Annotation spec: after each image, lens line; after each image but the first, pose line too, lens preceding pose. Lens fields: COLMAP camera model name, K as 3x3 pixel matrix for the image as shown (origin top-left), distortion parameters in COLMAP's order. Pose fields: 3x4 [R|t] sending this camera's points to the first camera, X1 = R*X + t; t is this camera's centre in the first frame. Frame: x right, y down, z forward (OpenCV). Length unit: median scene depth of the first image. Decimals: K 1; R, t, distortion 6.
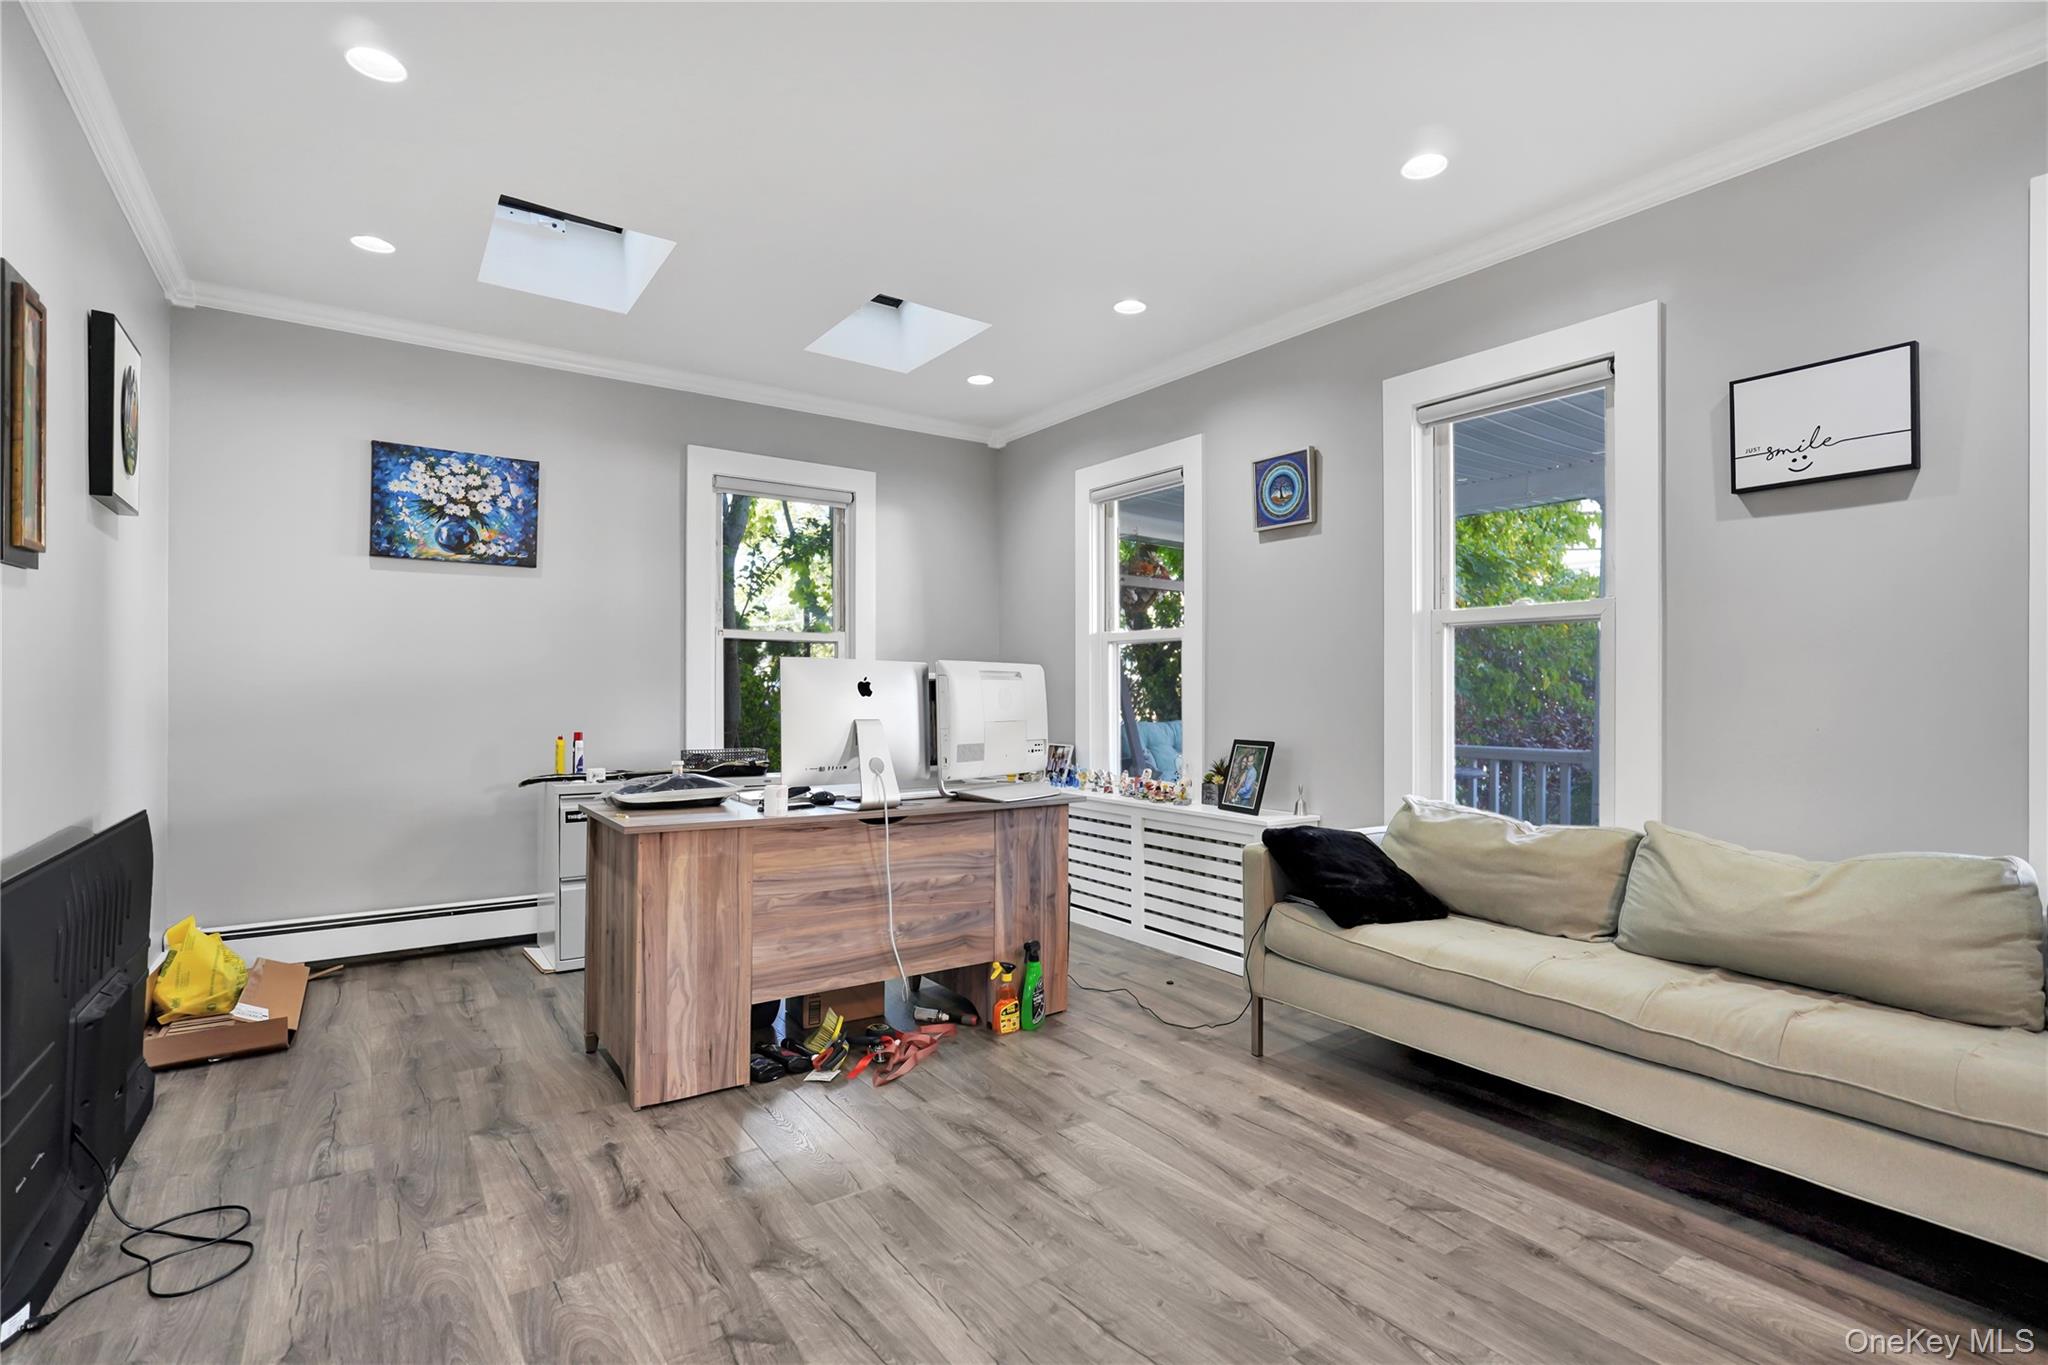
lens RADIAL K [[950.2, 0, 1094.7], [0, 950.2, 687.1], [0, 0, 1]] dist [-0.002141, 0.000169]
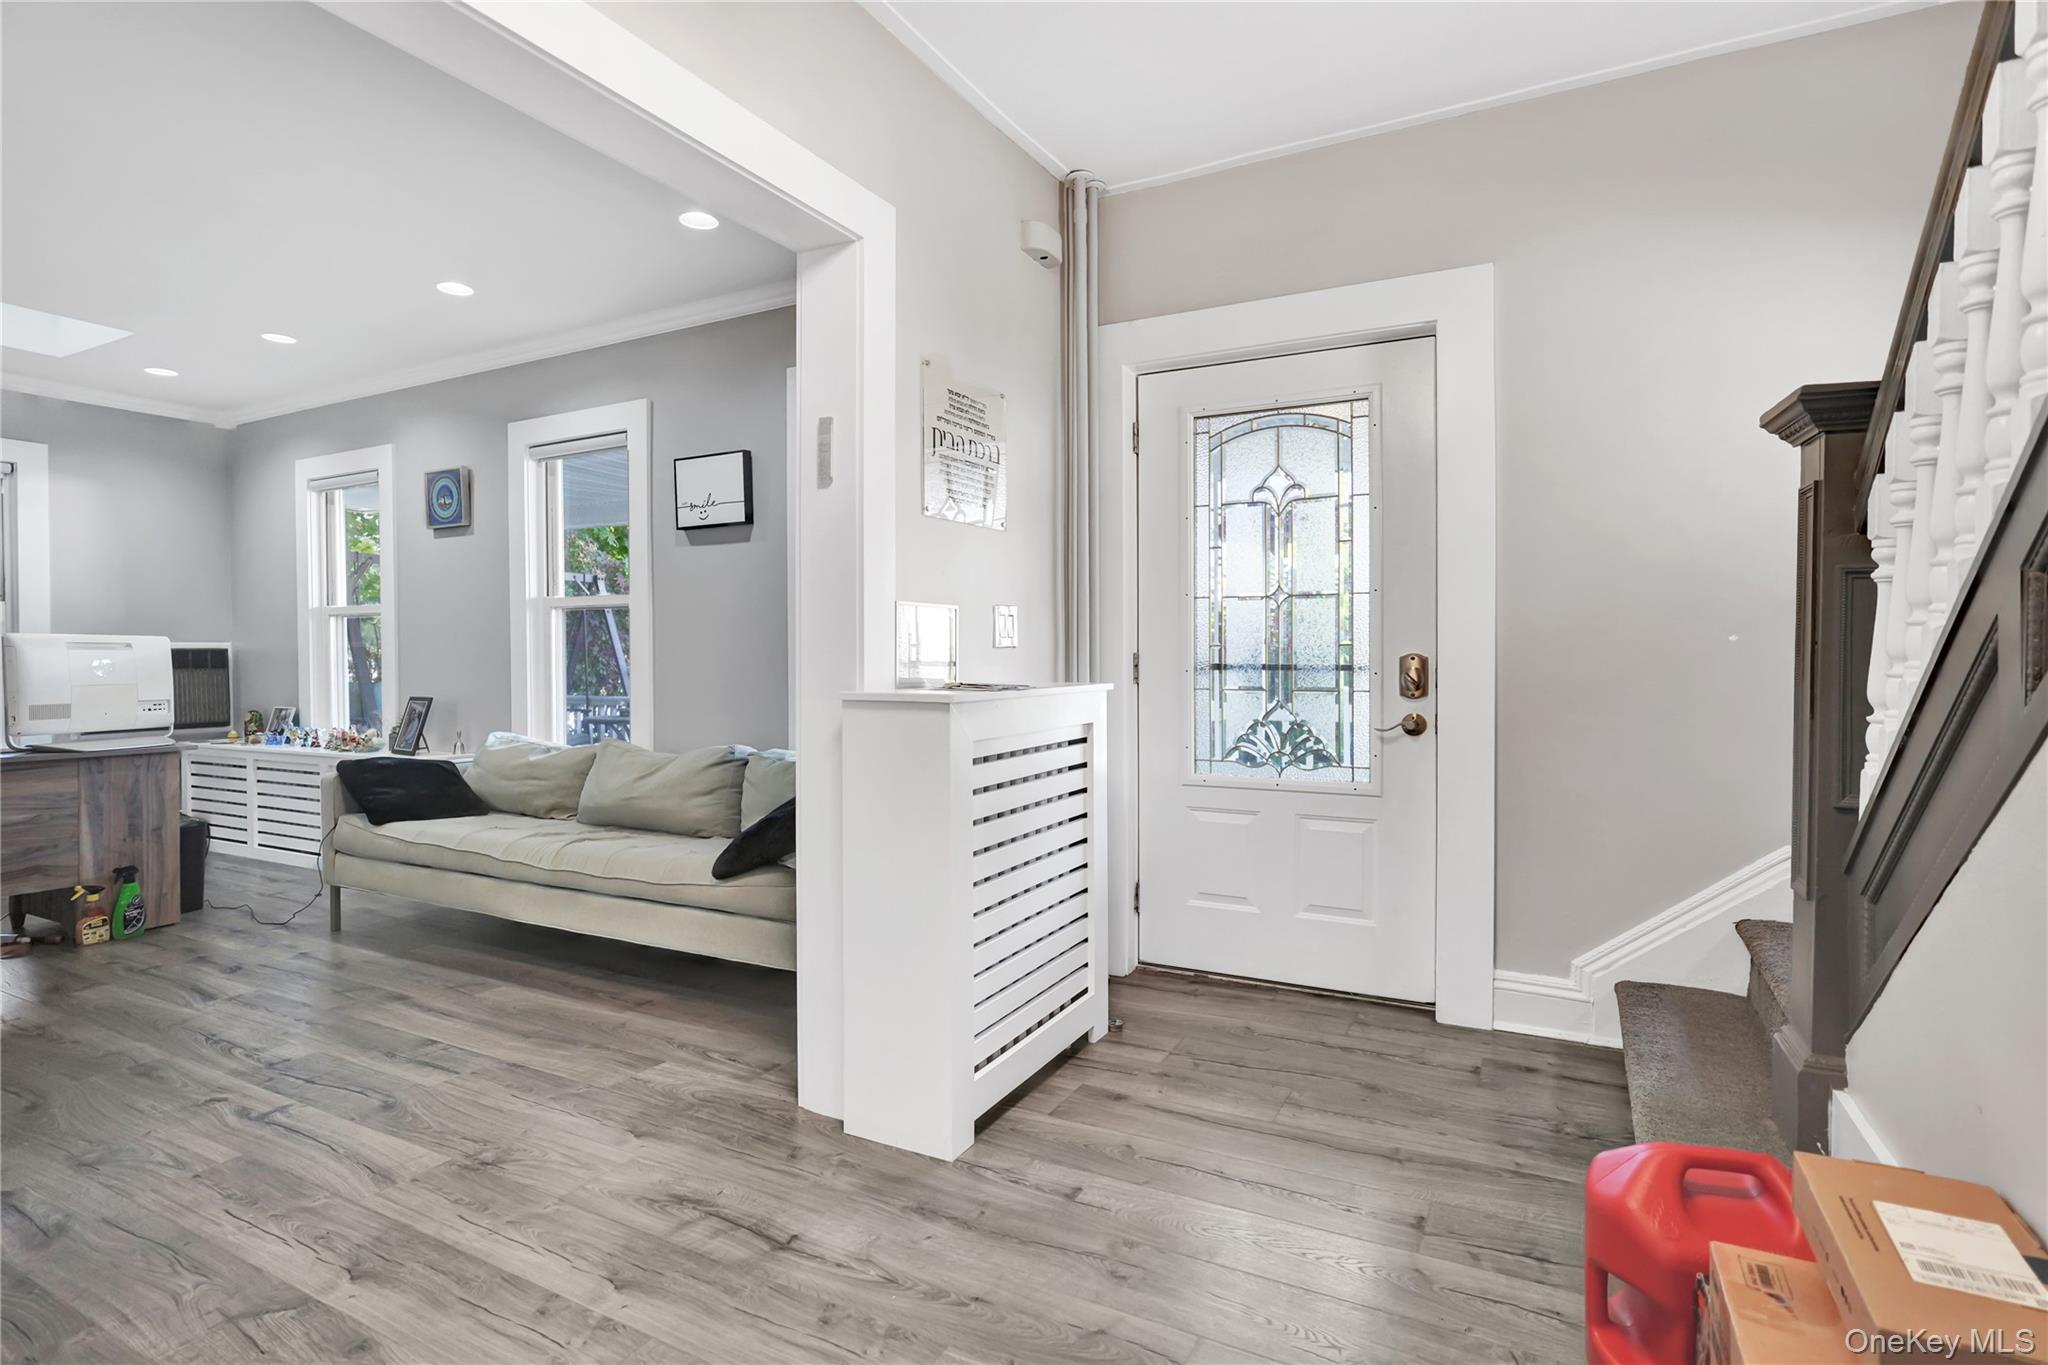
lens RADIAL K [[924.8, 0, 1031.4], [0, 924.8, 657.5], [0, 0, 1]] dist [-0.000771, 0.007363]
pose [[0.906428, -0.008968, 0.422265, 0.486455], [0.006086, 0.999948, 0.008173, -0.000788], [-0.422316, -0.004838, 0.906436, -0.565921]]
